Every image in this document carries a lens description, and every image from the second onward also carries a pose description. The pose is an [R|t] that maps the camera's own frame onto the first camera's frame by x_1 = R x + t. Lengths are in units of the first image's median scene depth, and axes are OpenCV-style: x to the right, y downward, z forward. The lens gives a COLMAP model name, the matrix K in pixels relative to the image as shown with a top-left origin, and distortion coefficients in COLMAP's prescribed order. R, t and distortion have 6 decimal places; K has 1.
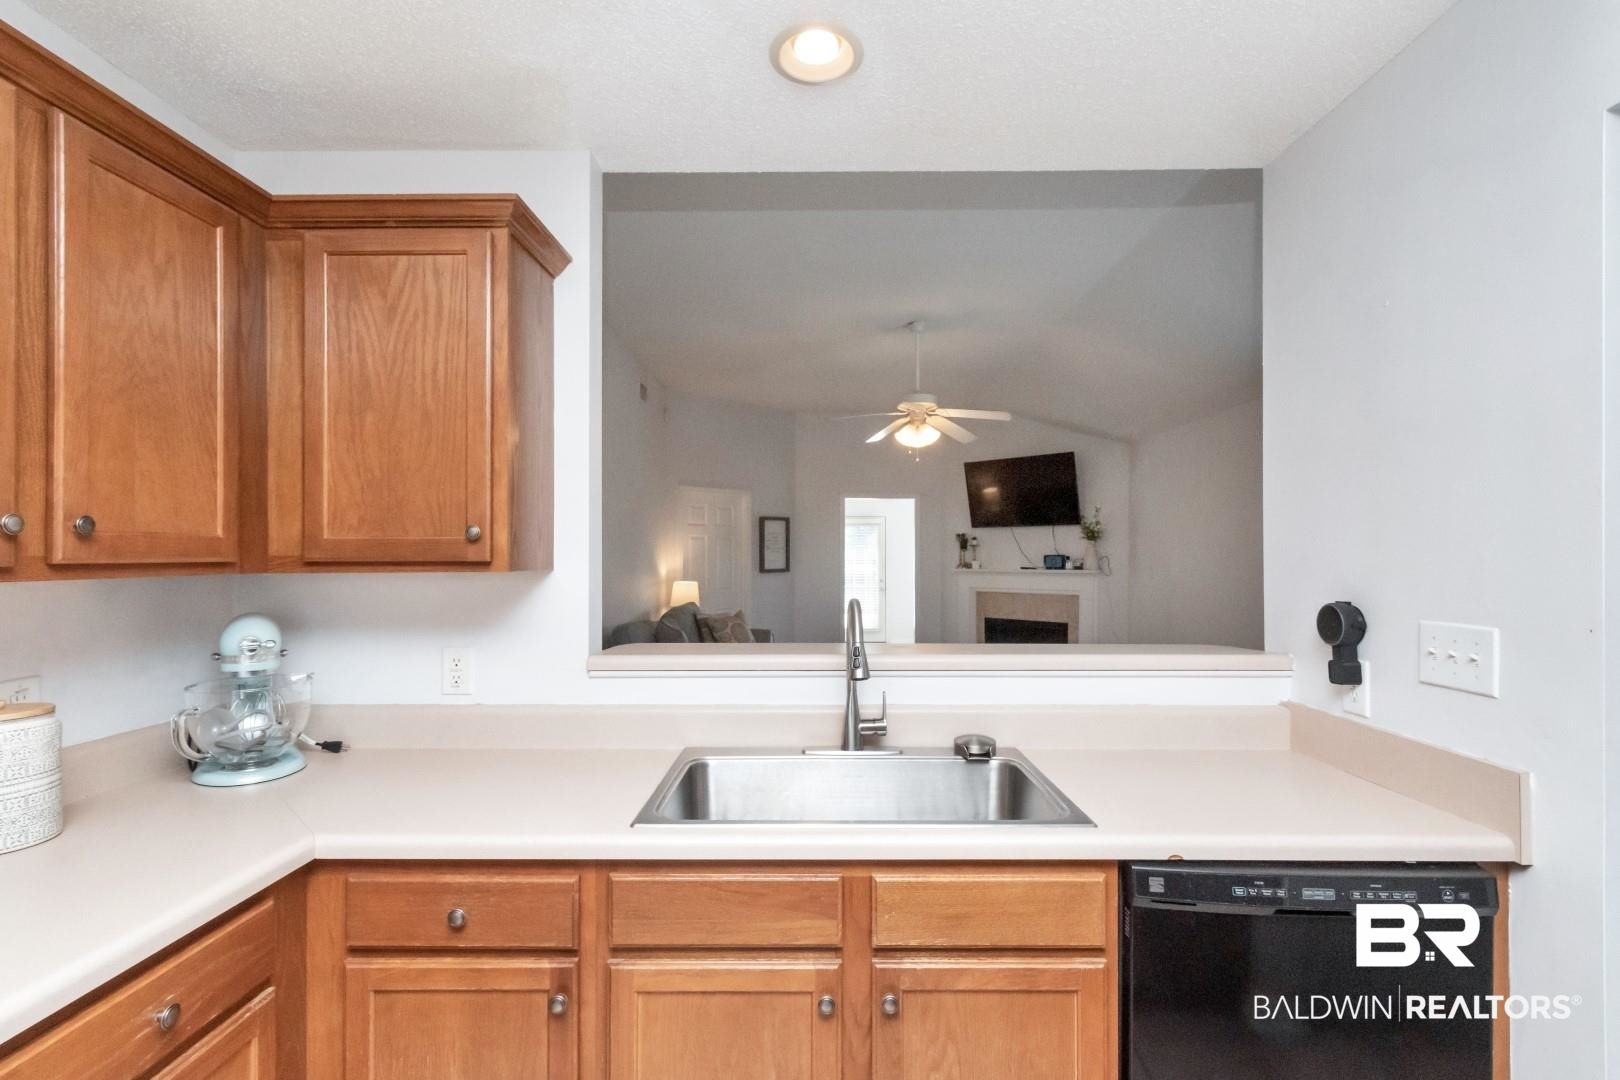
lens RADIAL K [[755.7, 0, 813.2], [0, 755.7, 555.1], [0, 0, 1]] dist [-0.000081, -0.000012]
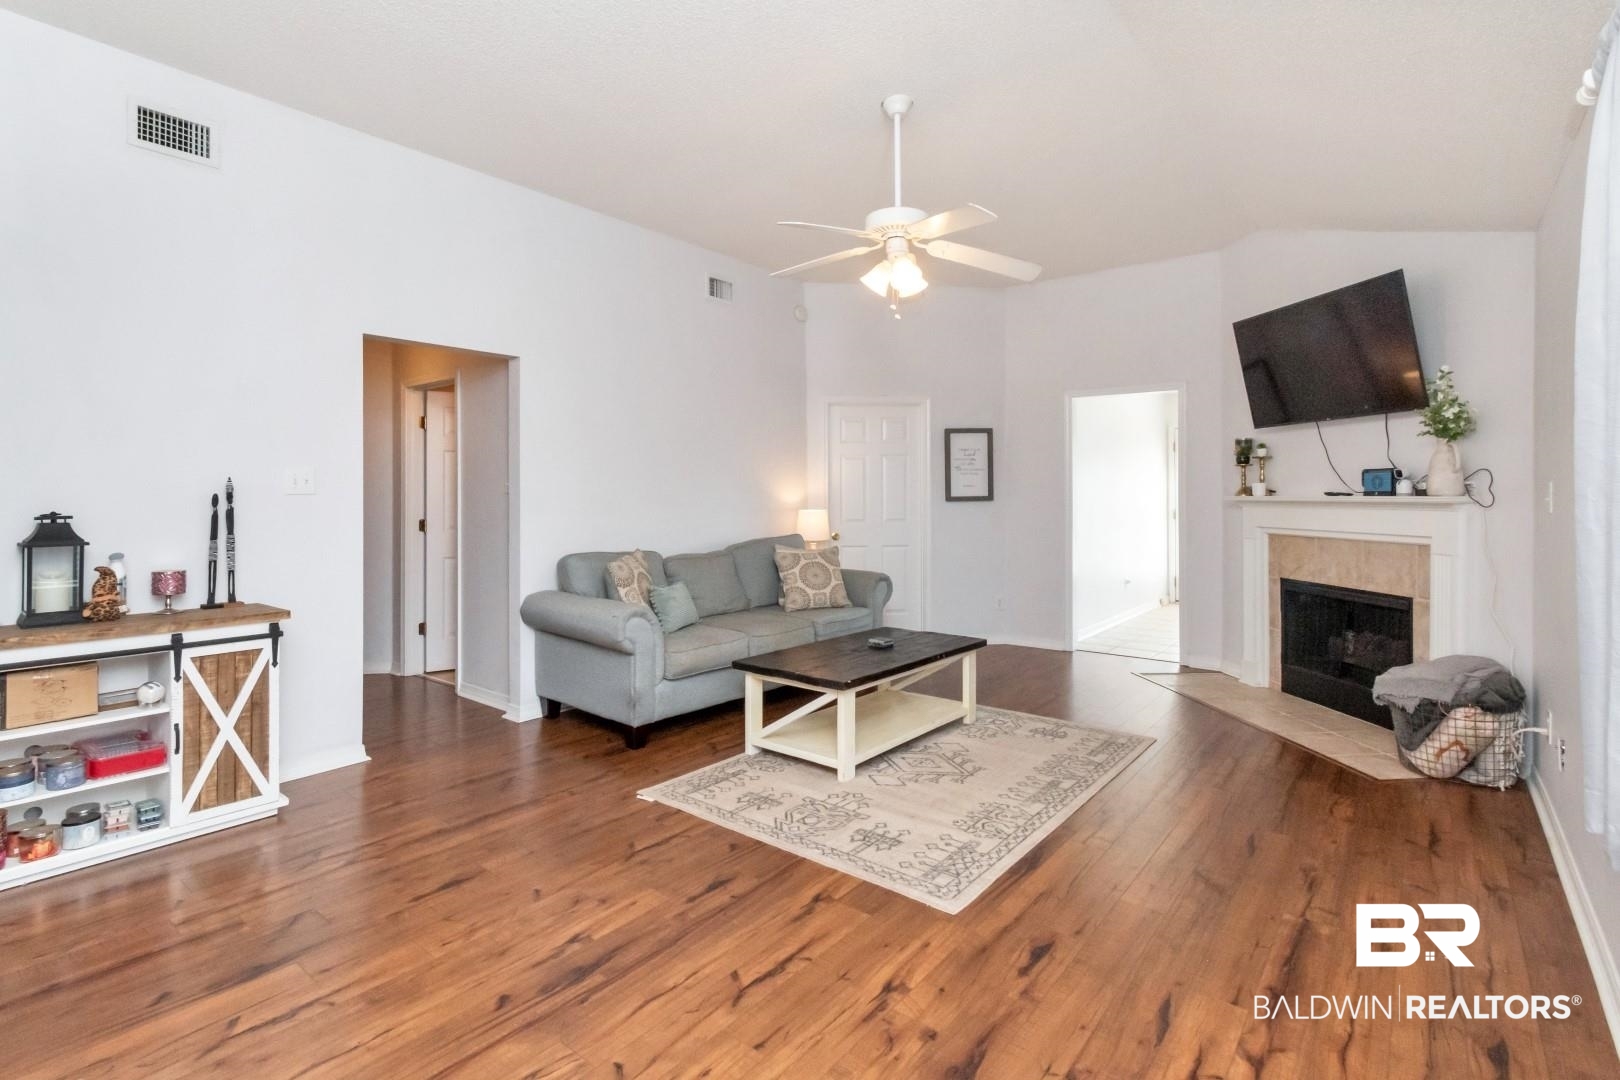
lens RADIAL K [[772.9, 0, 812.0], [0, 772.9, 490.0], [0, 0, 1]] dist [0.003312, 0.000182]
pose [[0.784717, -0.004150, -0.619841, 0.379772], [0.003328, 0.999991, -0.002481, 0.016227], [0.619846, -0.000116, 0.784724, 0.350419]]
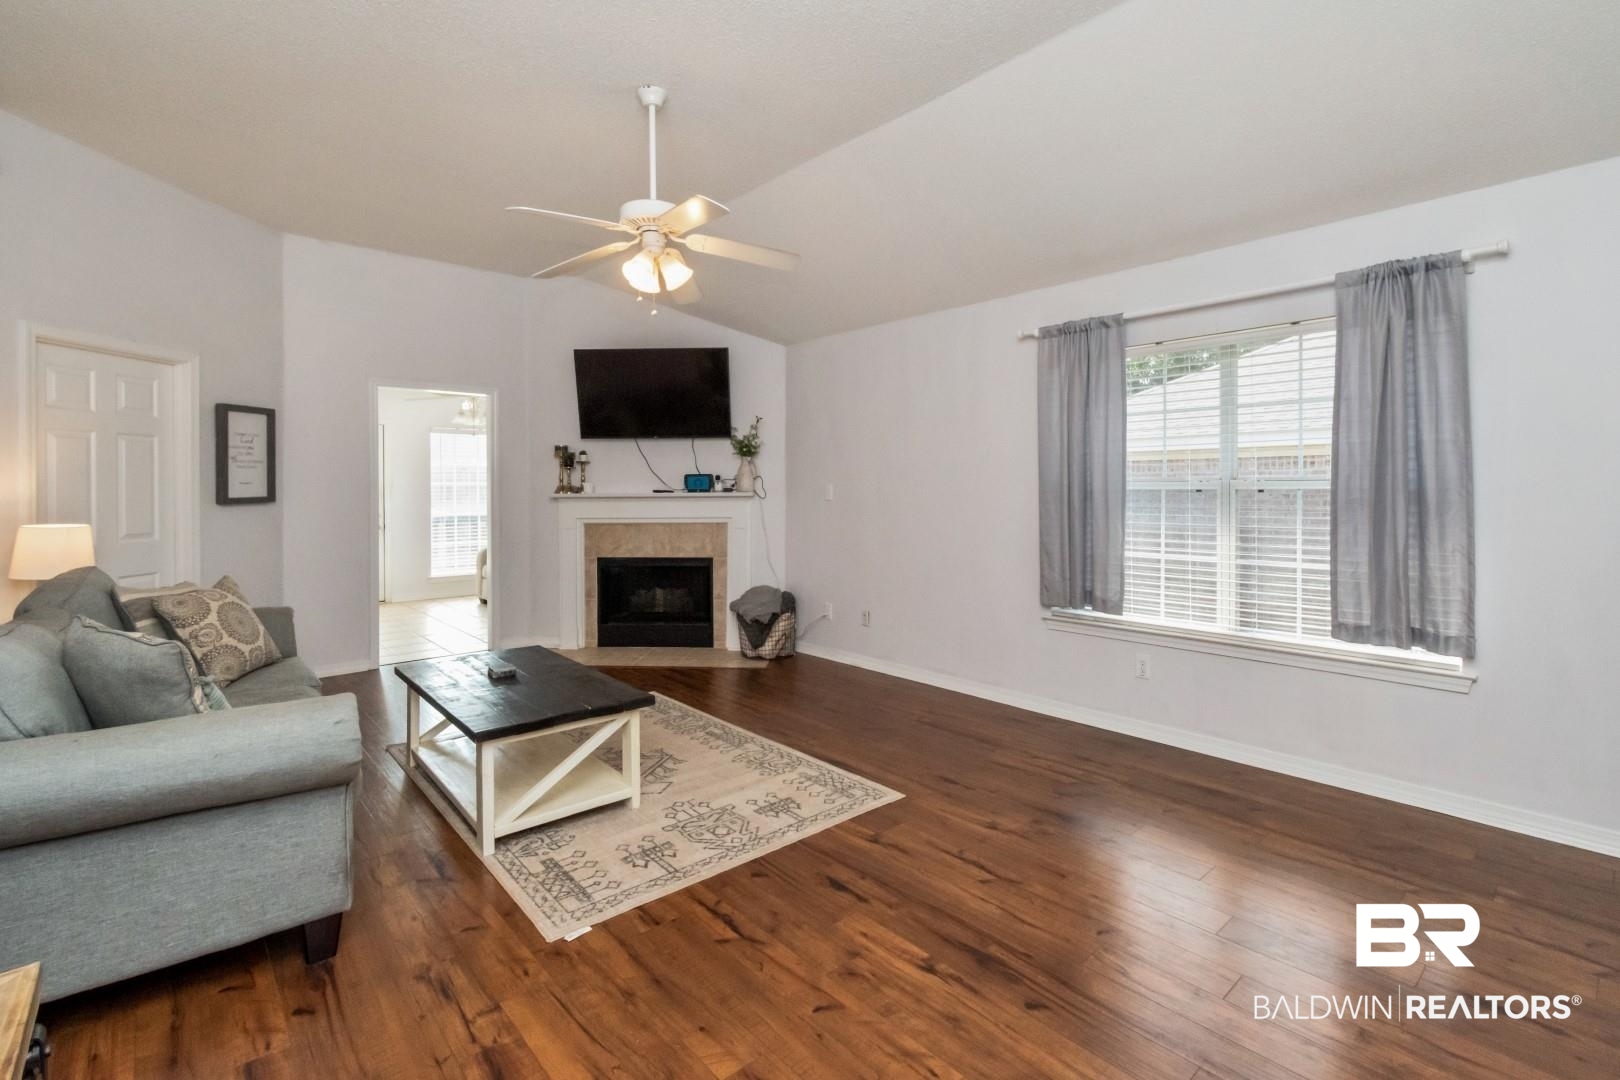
lens RADIAL K [[752.4, 0, 815.7], [0, 752.4, 491.9], [0, 0, 1]] dist [0.000310, 0.000108]
pose [[0.741507, -0.008604, 0.670890, -0.139729], [0.004180, 0.999958, 0.008203, 0.013733], [-0.670932, -0.003278, 0.741512, 0.354961]]
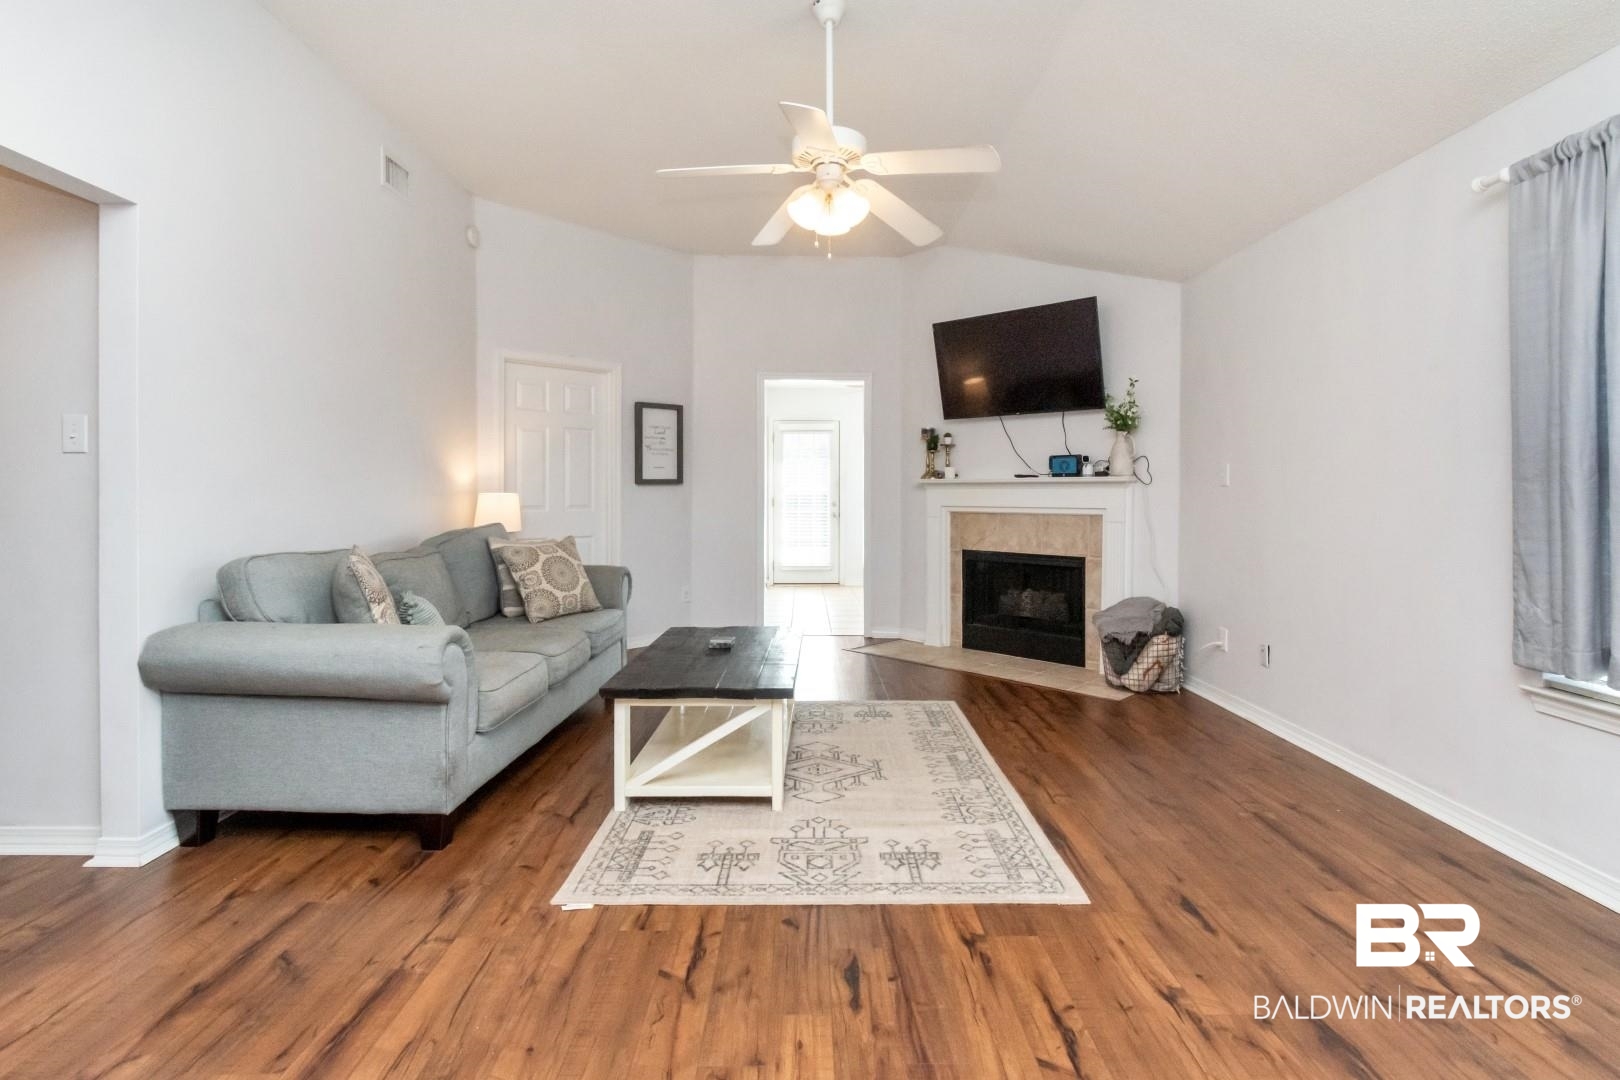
lens RADIAL K [[796.1, 0, 812.5], [0, 796.1, 491.7], [0, 0, 1]] dist [0.001177, -0.000975]
pose [[0.999778, 0.002014, 0.020983, 0.089875], [-0.002061, 0.999995, 0.002198, 0.033974], [-0.020978, -0.002241, 0.999777, 0.333097]]
